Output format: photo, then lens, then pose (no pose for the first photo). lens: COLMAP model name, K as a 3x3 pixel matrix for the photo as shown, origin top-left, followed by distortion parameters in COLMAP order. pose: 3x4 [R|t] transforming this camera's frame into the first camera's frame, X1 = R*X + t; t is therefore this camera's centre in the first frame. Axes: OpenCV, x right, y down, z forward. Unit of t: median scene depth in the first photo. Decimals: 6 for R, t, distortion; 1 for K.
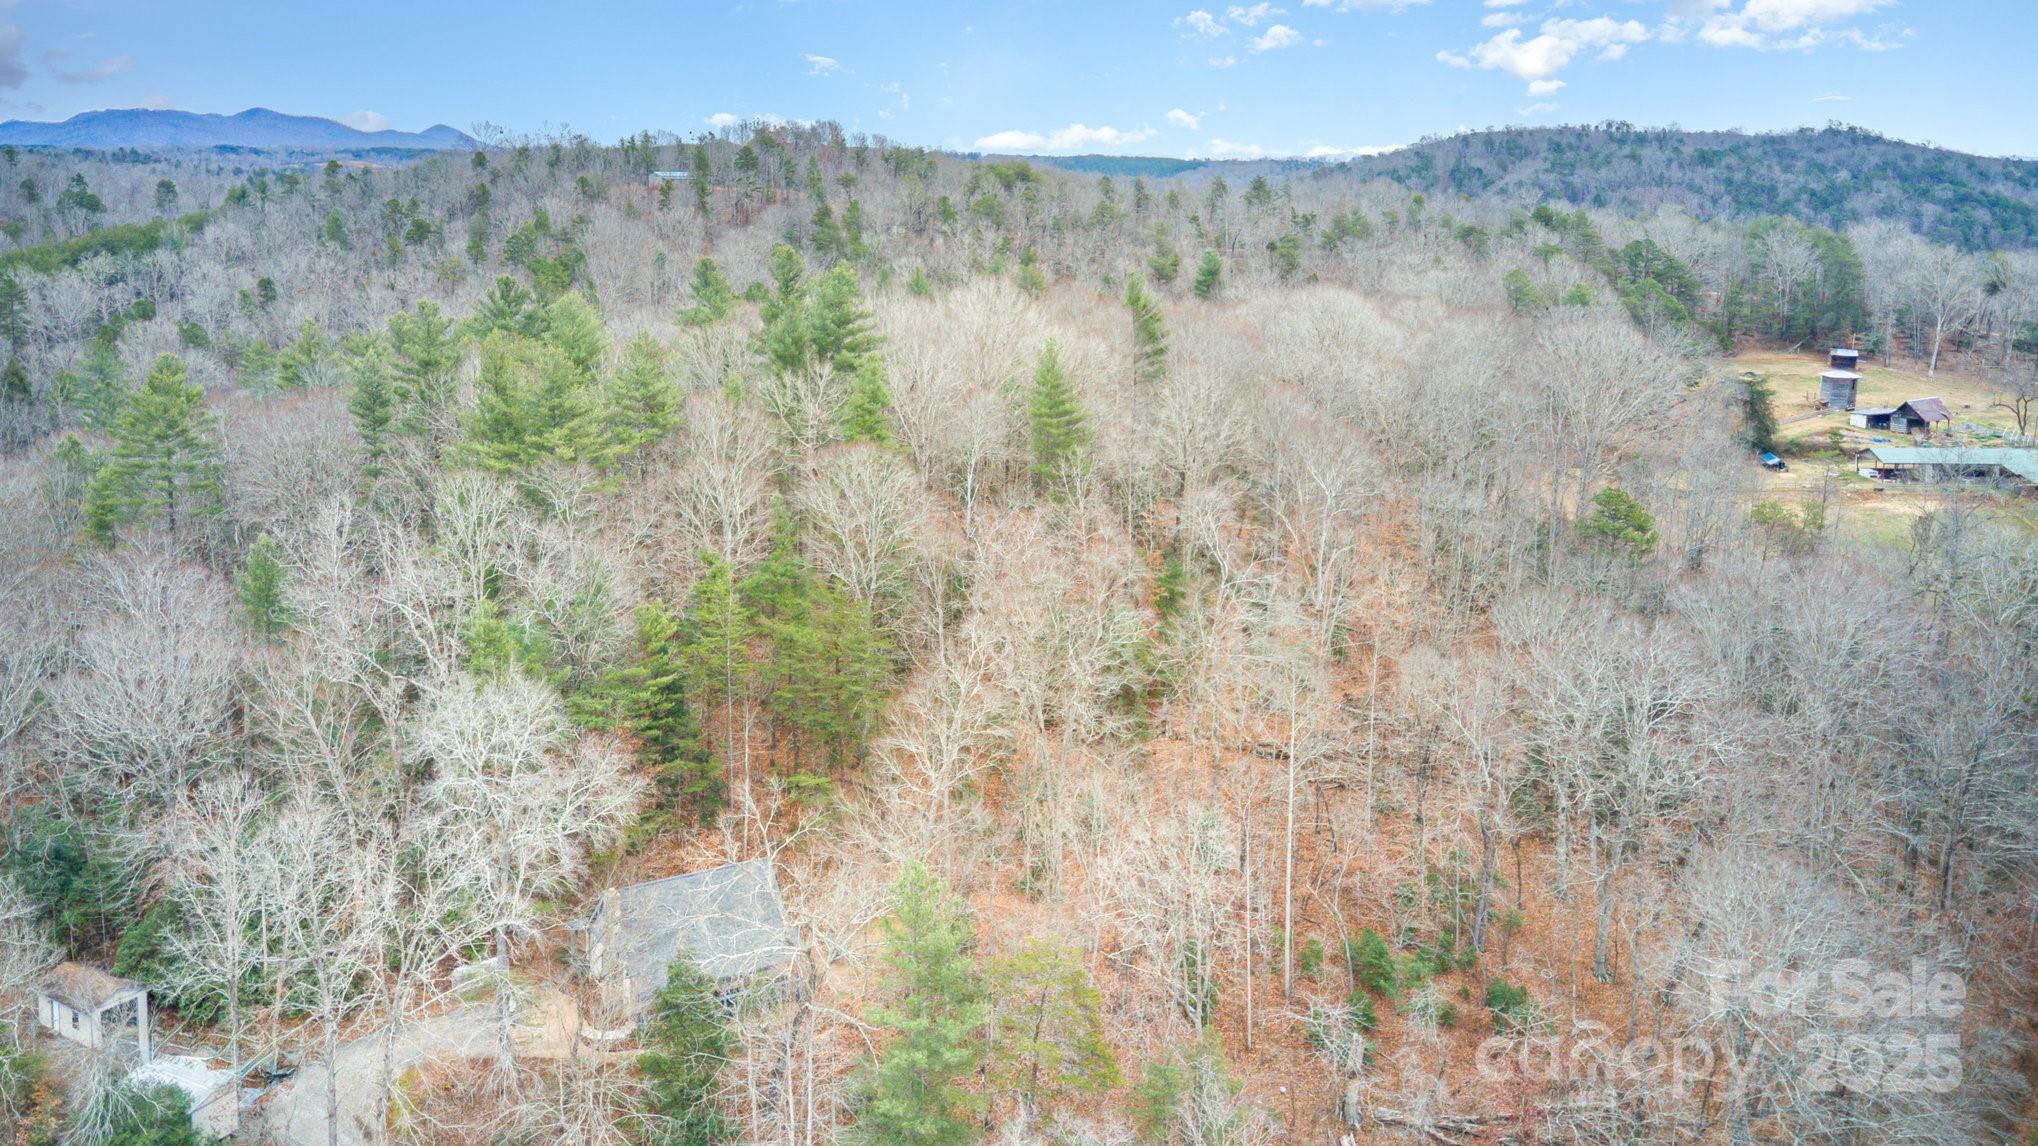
lens RADIAL K [[1435.6, 0, 1011.4], [0, 1435.6, 481.1], [0, 0, 1]] dist [0.082054, -0.119910]
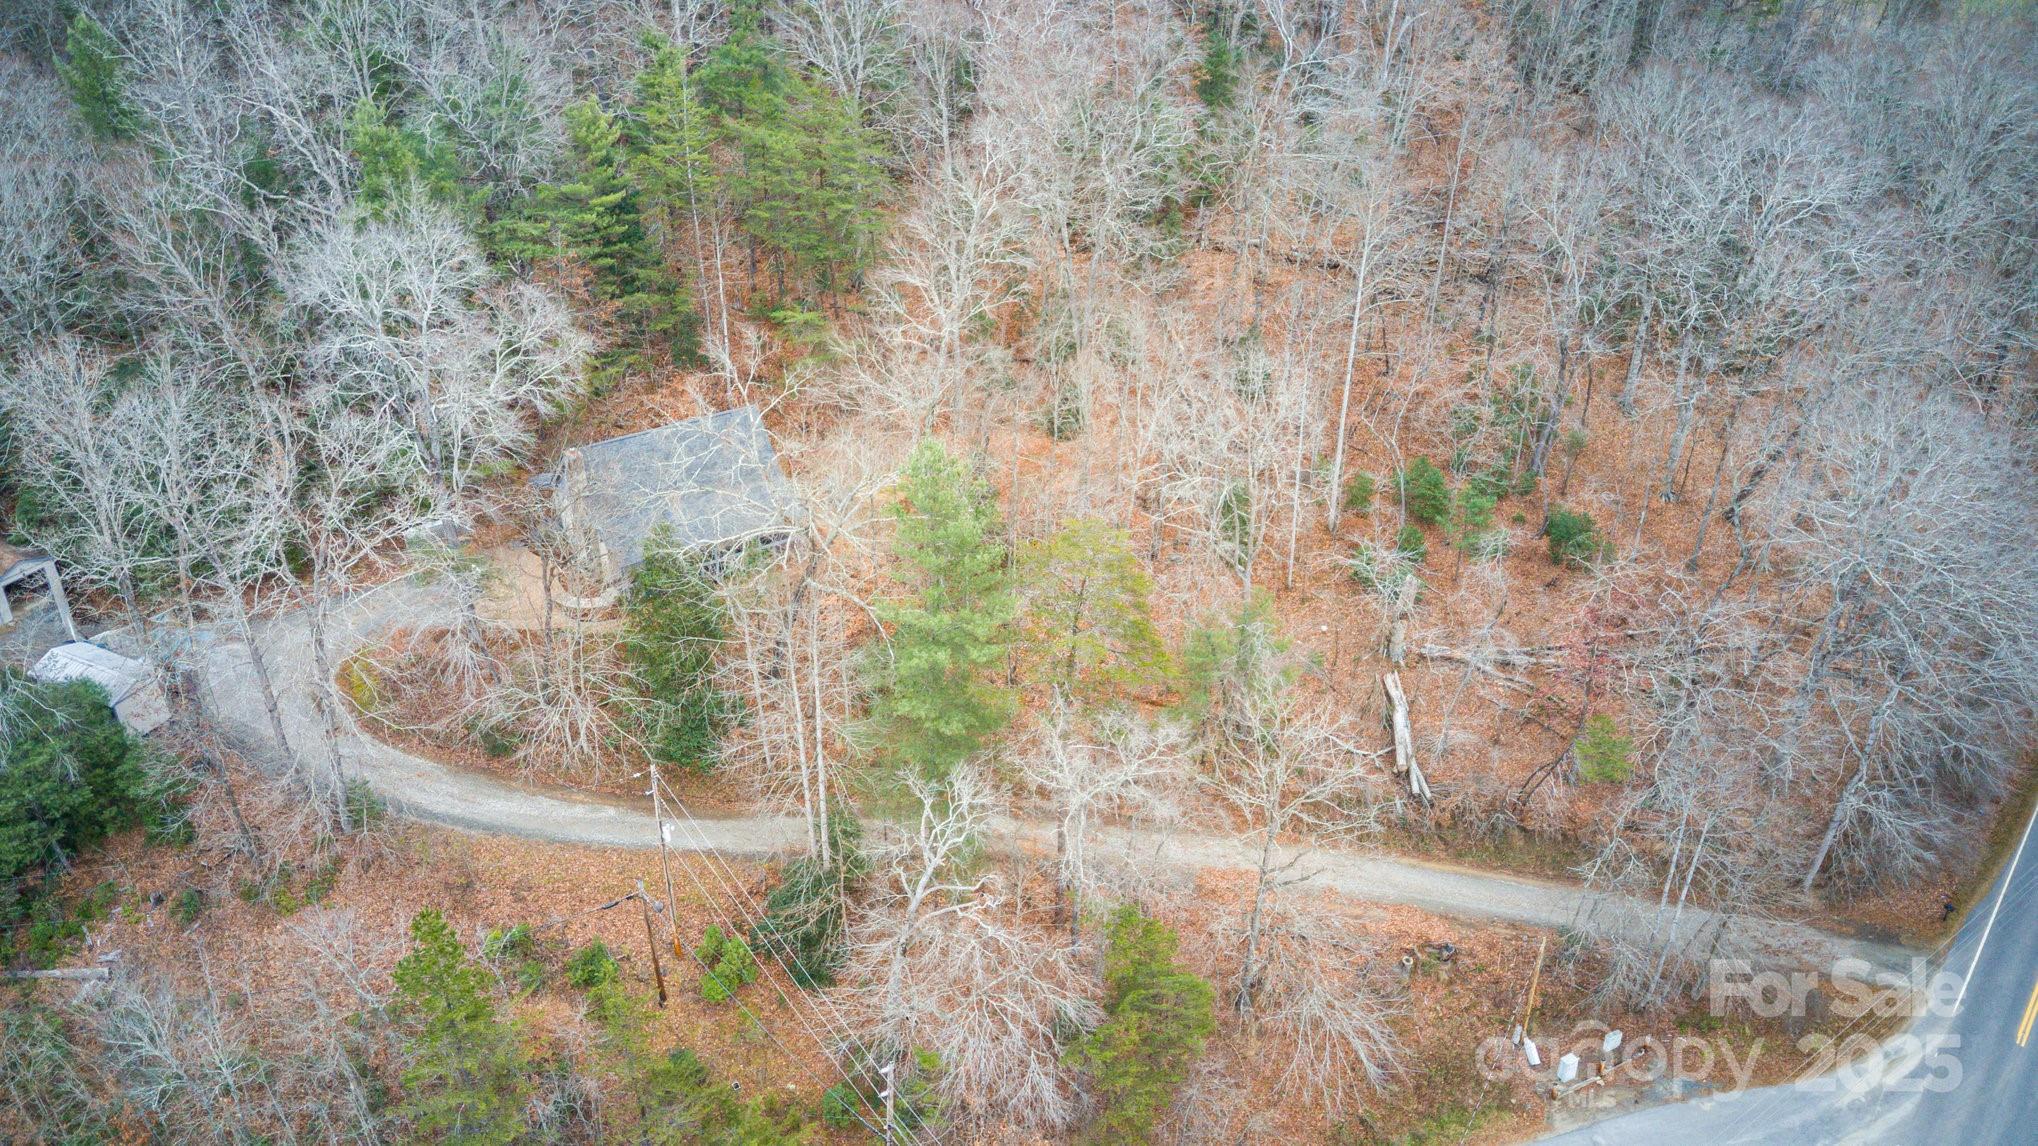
lens RADIAL K [[1435.6, 0, 1011.4], [0, 1435.6, 481.1], [0, 0, 1]] dist [0.082054, -0.119910]
pose [[0.999938, -0.010878, 0.002161, -0.016181], [0.009419, 0.935774, 0.352475, 0.000314], [-0.005856, -0.352433, 0.935819, 0.168319]]
